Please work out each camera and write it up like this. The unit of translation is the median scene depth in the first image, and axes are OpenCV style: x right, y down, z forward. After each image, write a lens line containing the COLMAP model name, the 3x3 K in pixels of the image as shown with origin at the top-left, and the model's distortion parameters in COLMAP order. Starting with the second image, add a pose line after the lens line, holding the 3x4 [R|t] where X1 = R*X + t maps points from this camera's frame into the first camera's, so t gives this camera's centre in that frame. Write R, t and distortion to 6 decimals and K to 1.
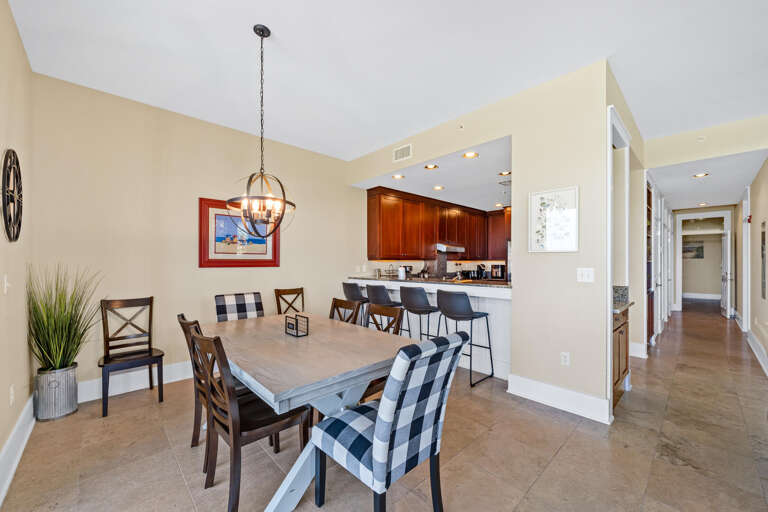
lens RADIAL K [[301.5, 0, 385.4], [0, 301.5, 261.4], [0, 0, 1]] dist [0.000107, 0.000014]
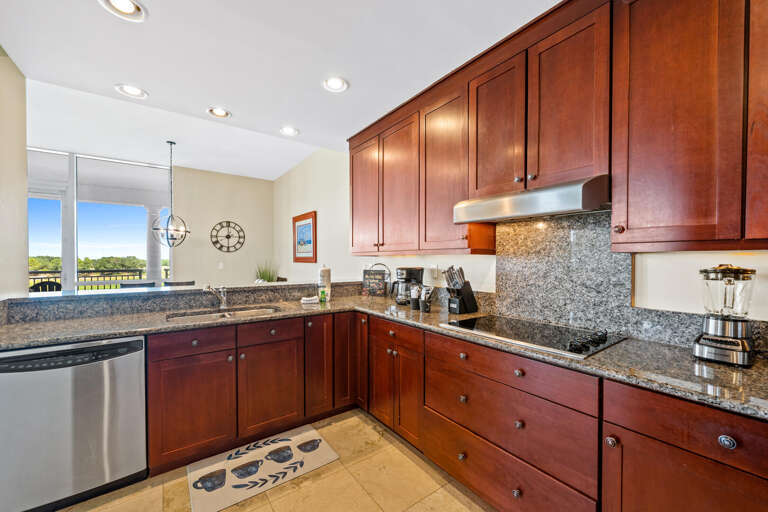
lens RADIAL K [[301.5, 0, 385.4], [0, 301.5, 261.4], [0, 0, 1]] dist [0.000107, 0.000014]
pose [[-0.121261, 0.014233, -0.992519, 0.863597], [0.003414, 0.999897, 0.013922, -0.003176], [0.992615, -0.001700, -0.121297, 1.629016]]
